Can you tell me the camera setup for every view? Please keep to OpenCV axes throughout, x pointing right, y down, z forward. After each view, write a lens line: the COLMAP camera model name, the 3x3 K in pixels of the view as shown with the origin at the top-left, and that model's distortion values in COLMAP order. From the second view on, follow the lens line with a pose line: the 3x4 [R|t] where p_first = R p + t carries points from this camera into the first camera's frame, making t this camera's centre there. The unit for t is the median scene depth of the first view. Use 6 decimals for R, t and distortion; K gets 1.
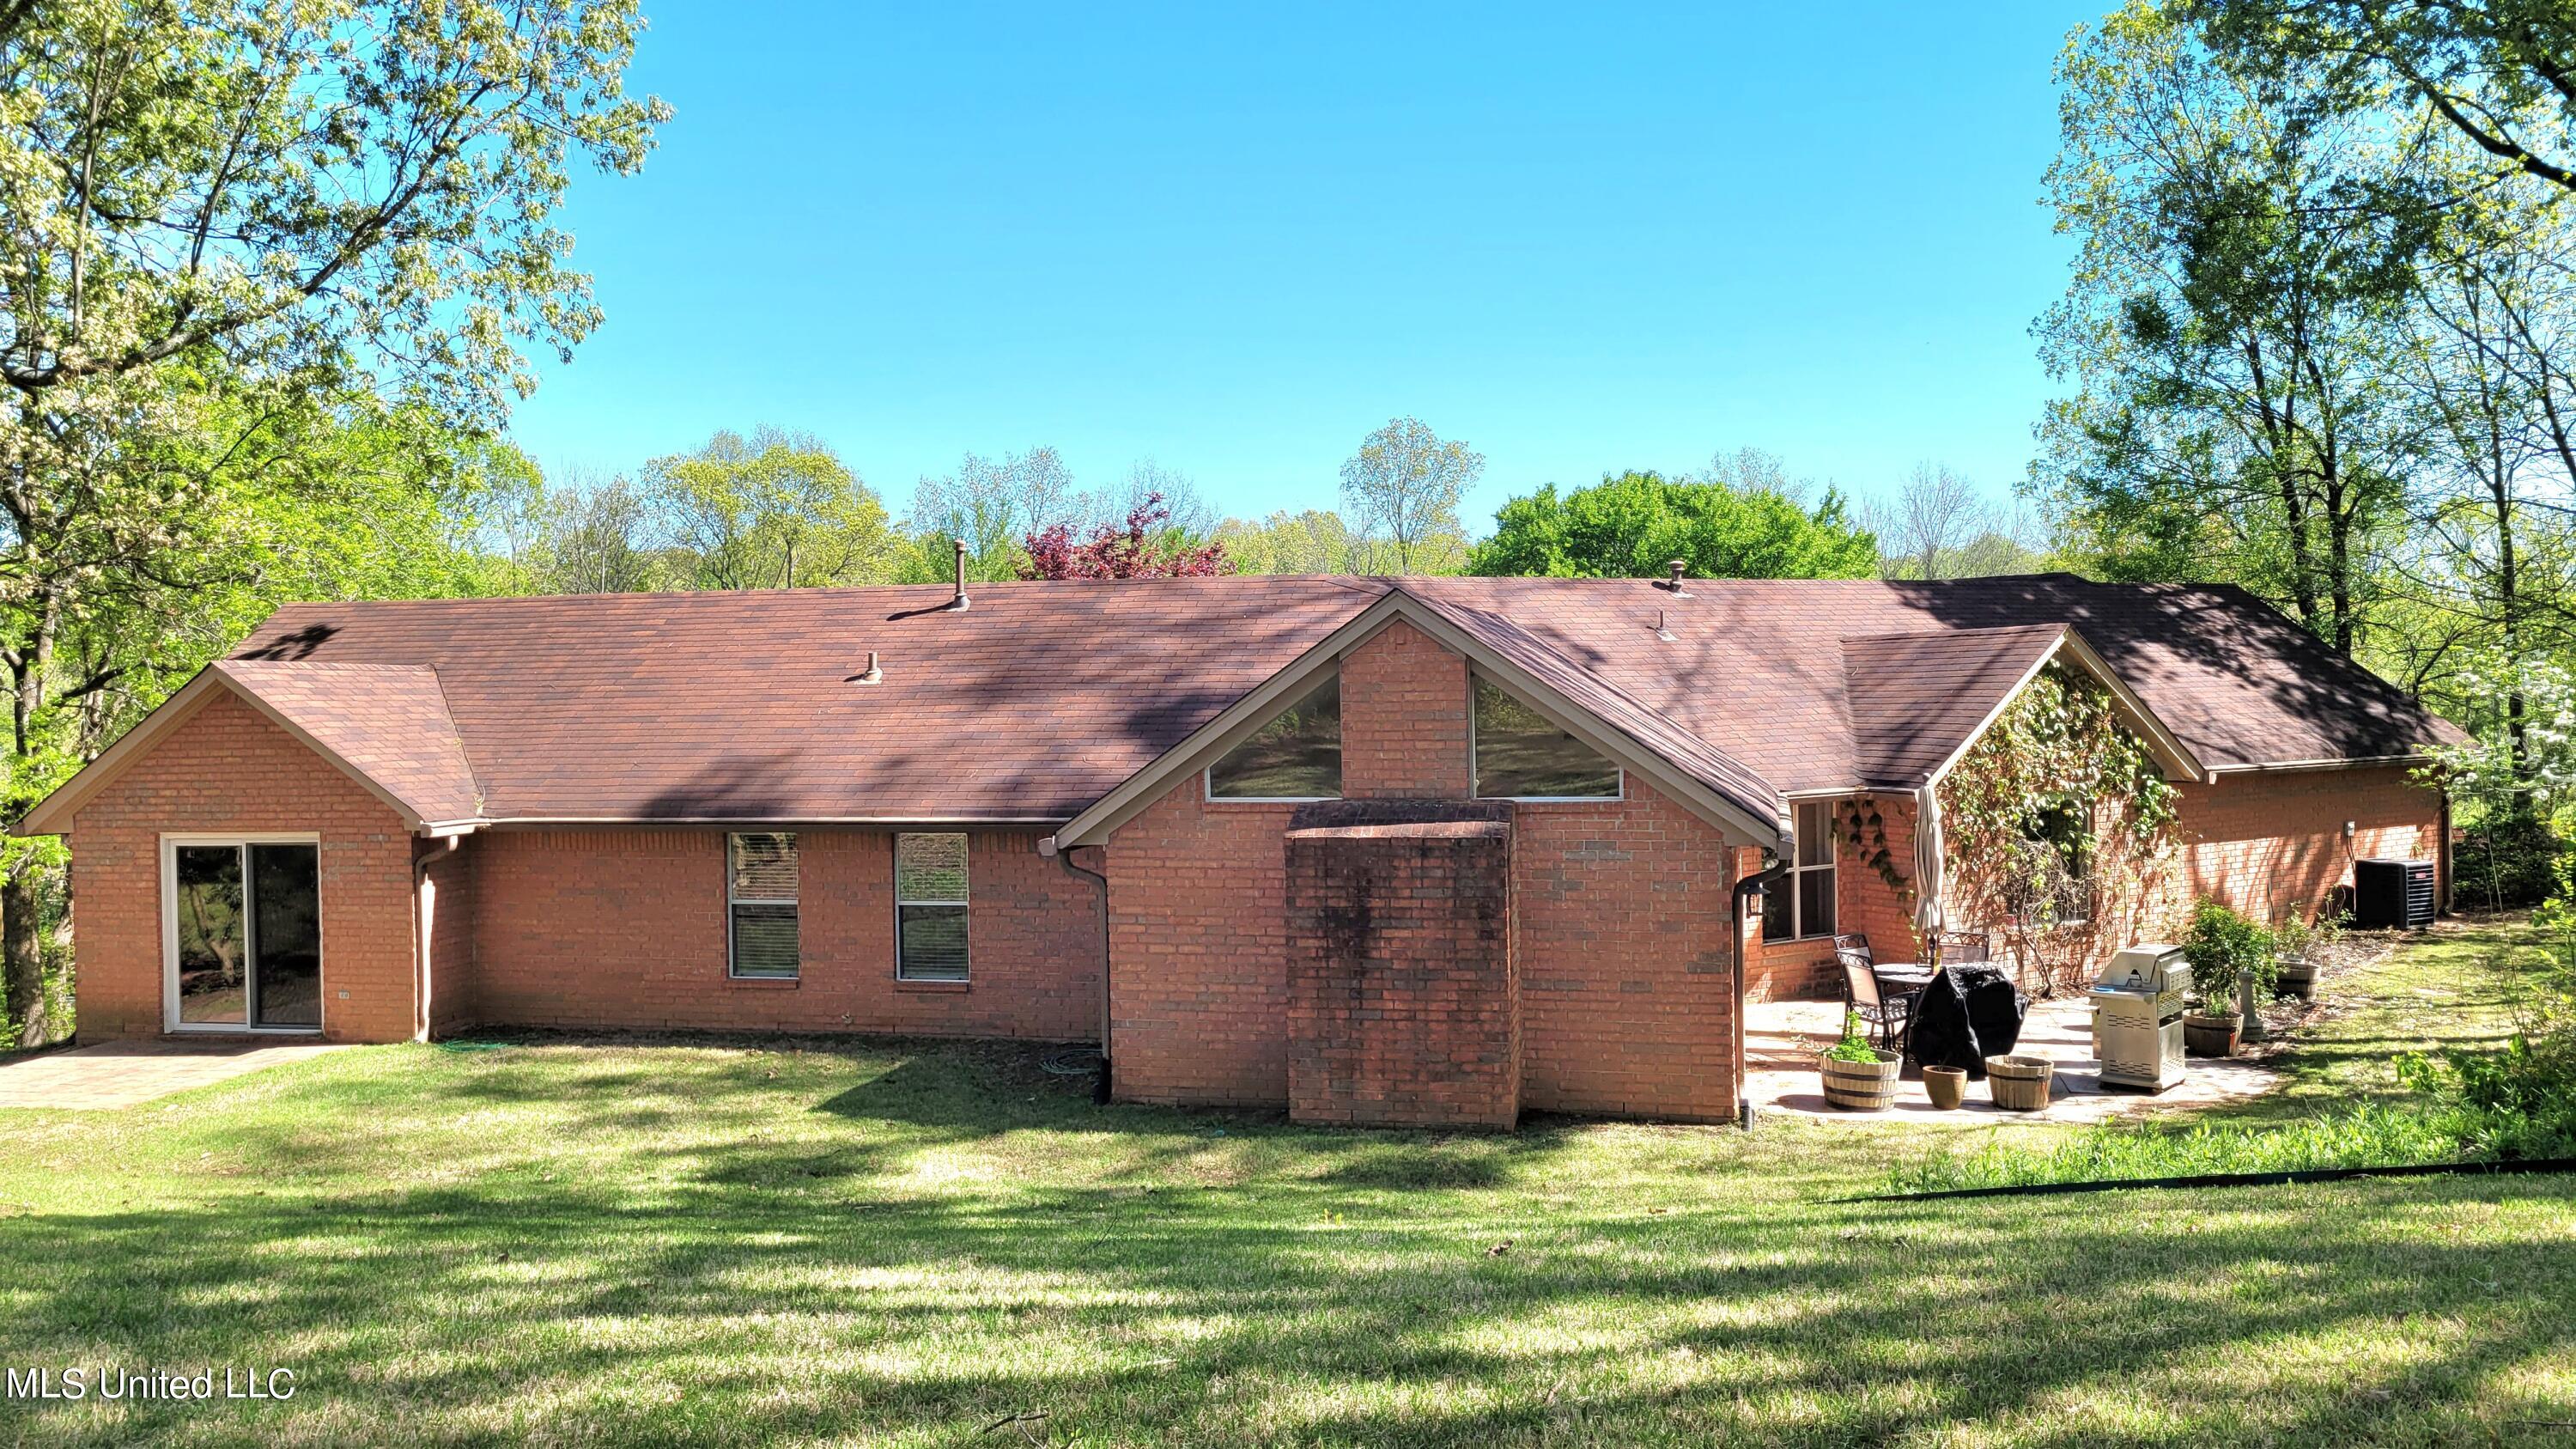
lens RADIAL K [[1902.6, 0, 1280.7], [0, 1902.6, 707.0], [0, 0, 1]] dist [0.007333, -0.002124]
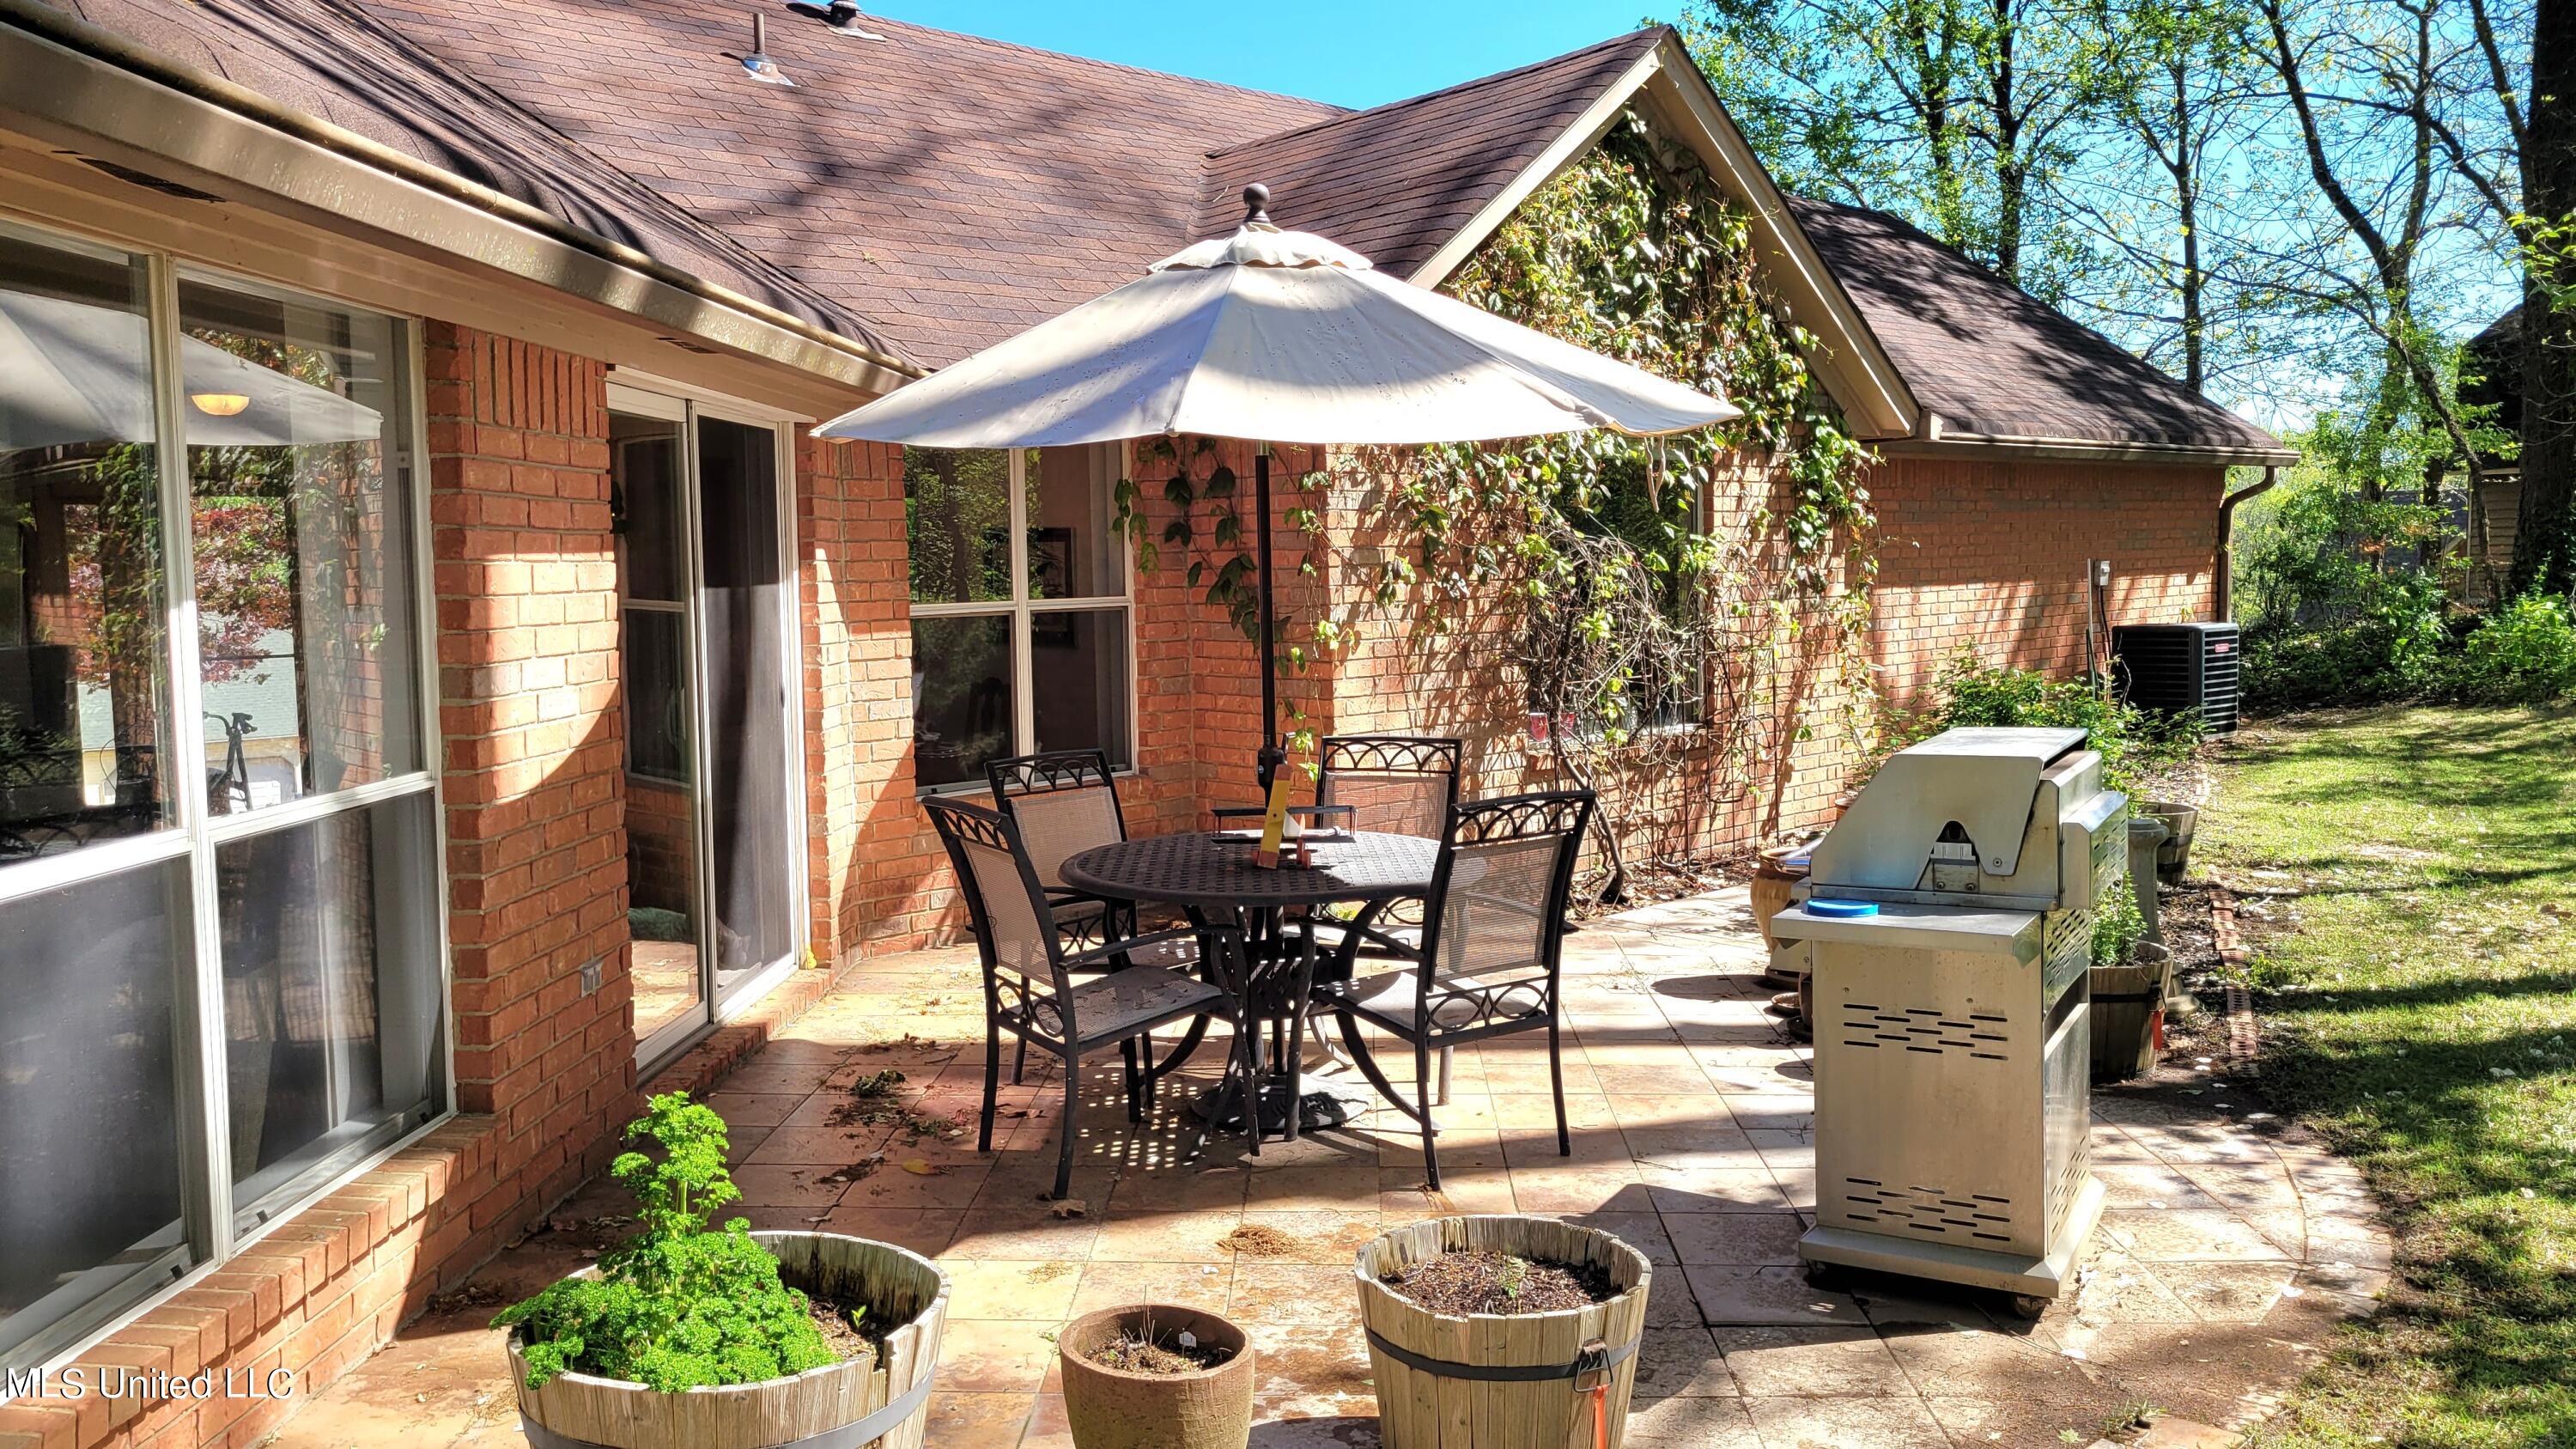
lens RADIAL K [[1902.6, 0, 1291.8], [0, 1902.6, 727.2], [0, 0, 1]] dist [0.007333, -0.002124]
pose [[0.976912, -0.024369, 0.212247, 0.233349], [0.008749, 0.997203, 0.074223, 0.079031], [-0.213462, -0.070652, 0.974393, 0.581118]]
